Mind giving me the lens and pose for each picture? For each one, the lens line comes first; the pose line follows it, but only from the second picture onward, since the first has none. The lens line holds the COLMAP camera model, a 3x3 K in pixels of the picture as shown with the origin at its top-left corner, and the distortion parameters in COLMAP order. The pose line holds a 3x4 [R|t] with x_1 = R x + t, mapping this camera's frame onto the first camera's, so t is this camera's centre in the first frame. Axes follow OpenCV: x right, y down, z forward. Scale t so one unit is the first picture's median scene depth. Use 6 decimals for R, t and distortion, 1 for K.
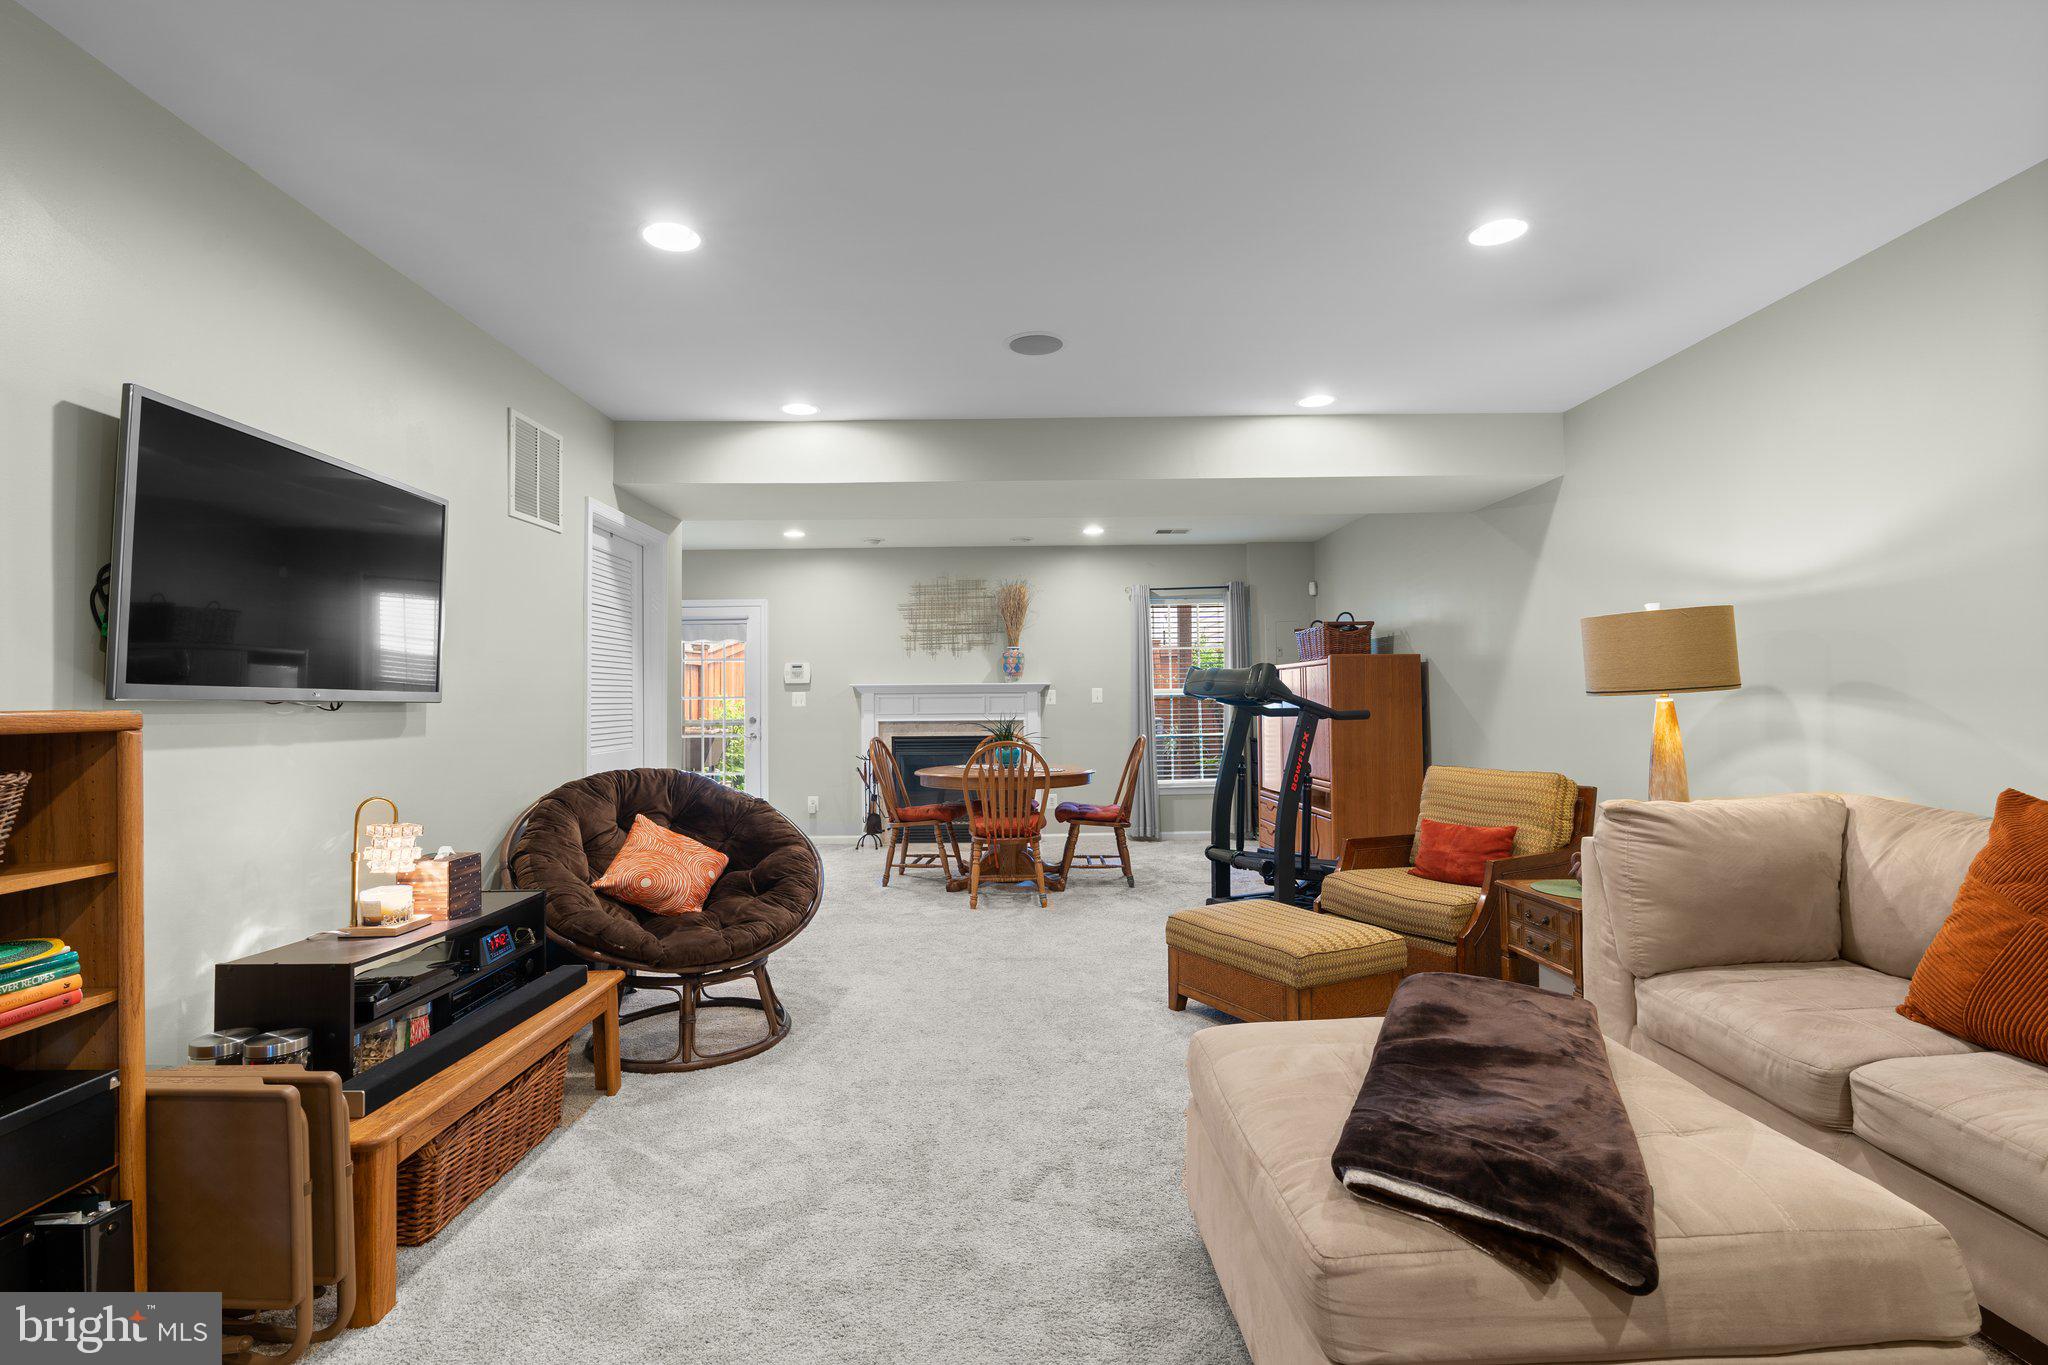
lens RADIAL K [[947.6, 0, 1025.5], [0, 947.6, 657.1], [0, 0, 1]] dist [-0.002121, 0.001573]
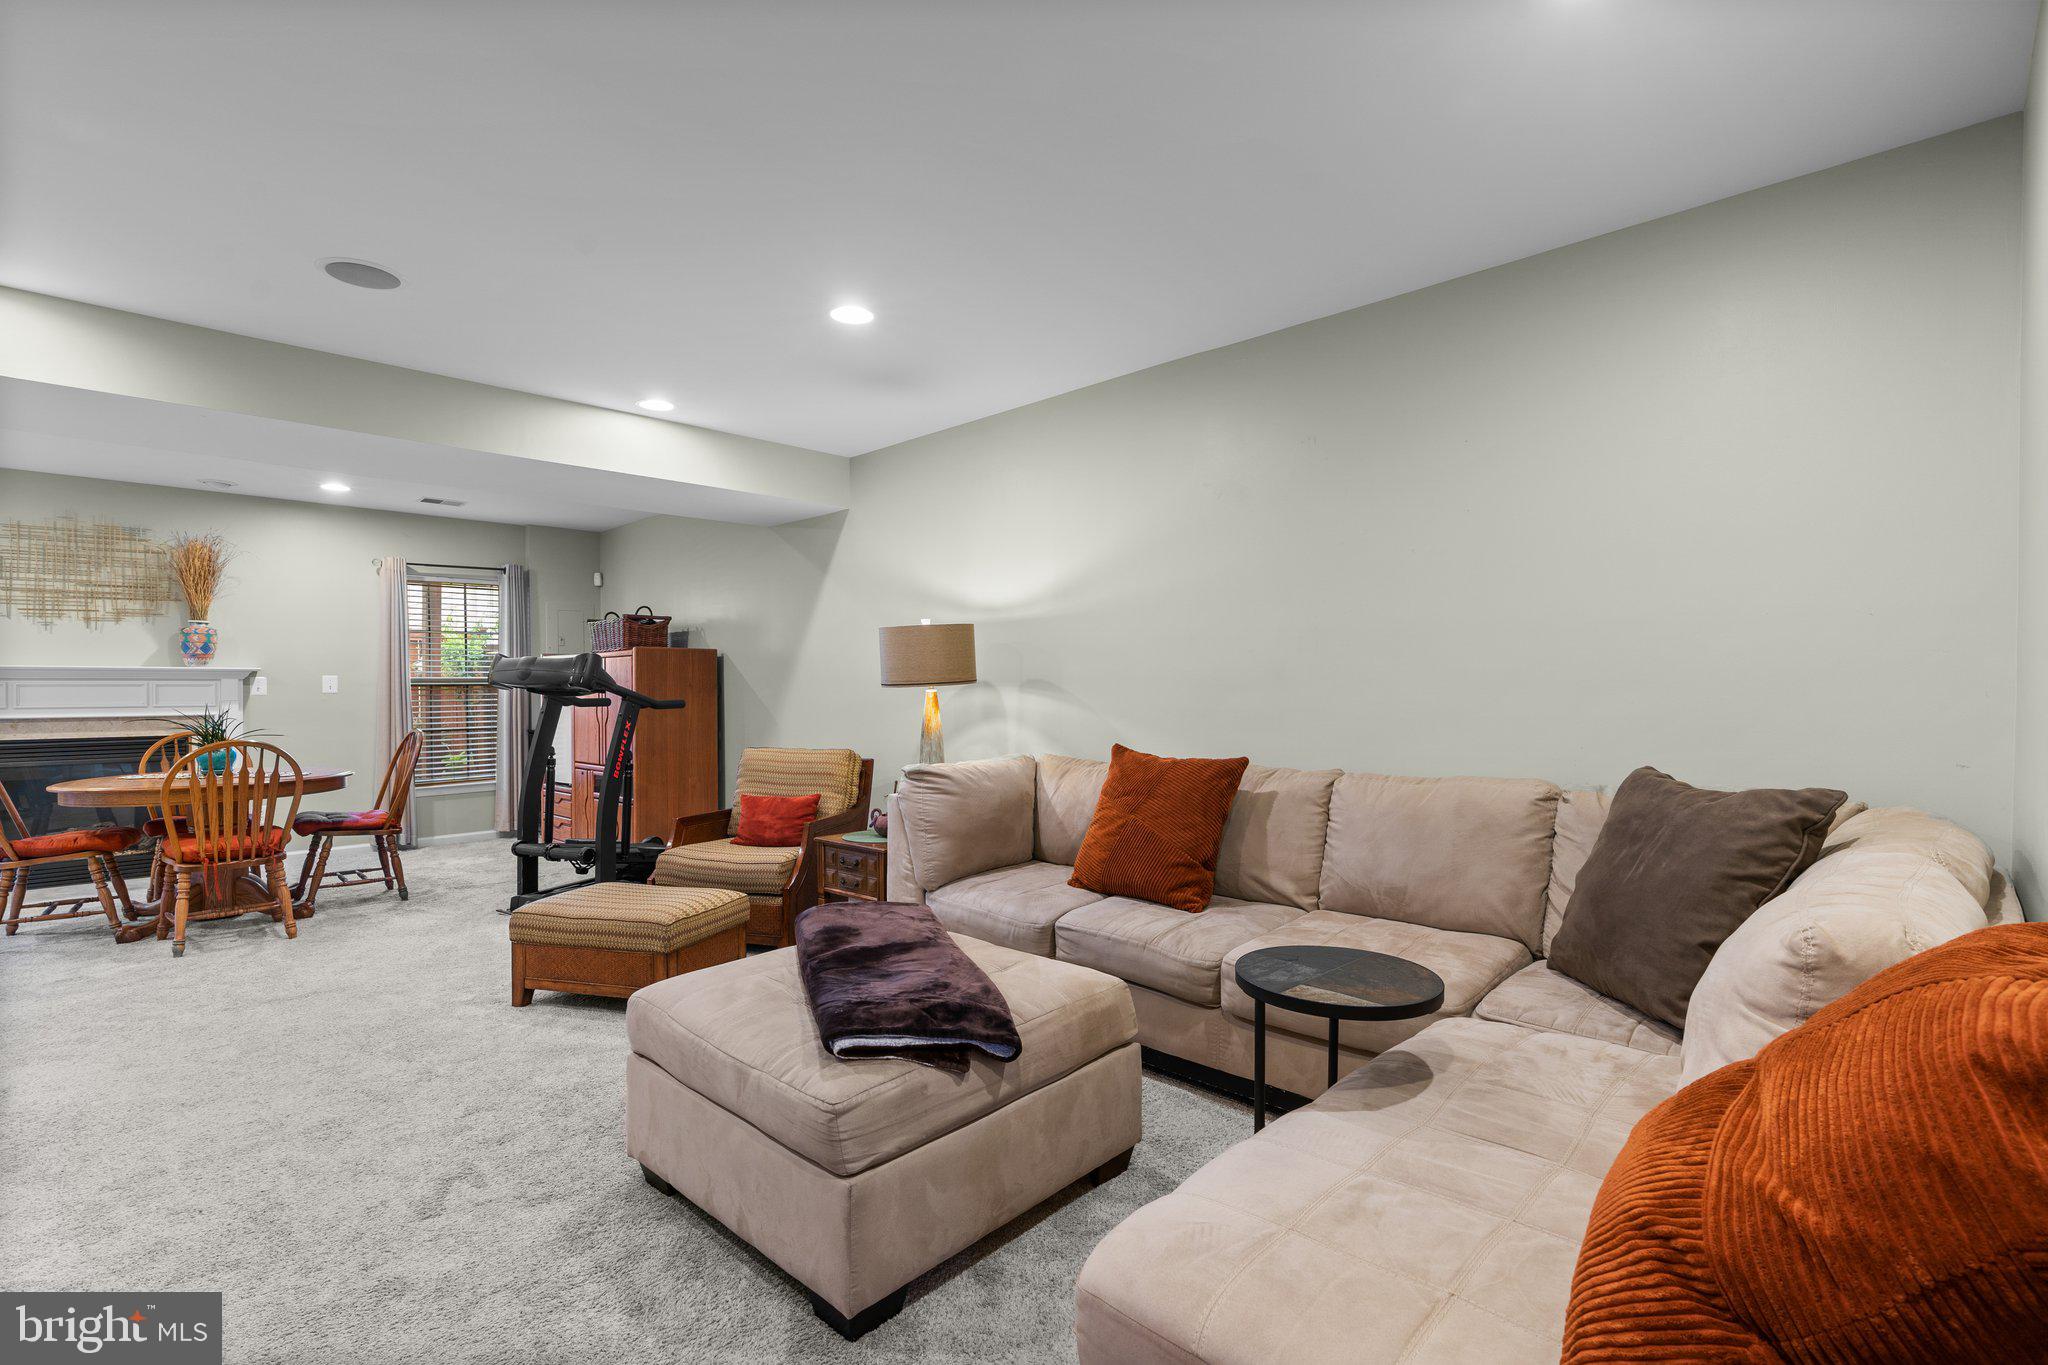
lens RADIAL K [[933.8, 0, 1026.3], [0, 933.8, 672.0], [0, 0, 1]] dist [0.000803, 0.001006]
pose [[0.706863, 0.018391, 0.707112, -0.177937], [-0.035094, 0.999343, 0.009091, 0.001347], [-0.706480, -0.031242, 0.707043, -0.042228]]
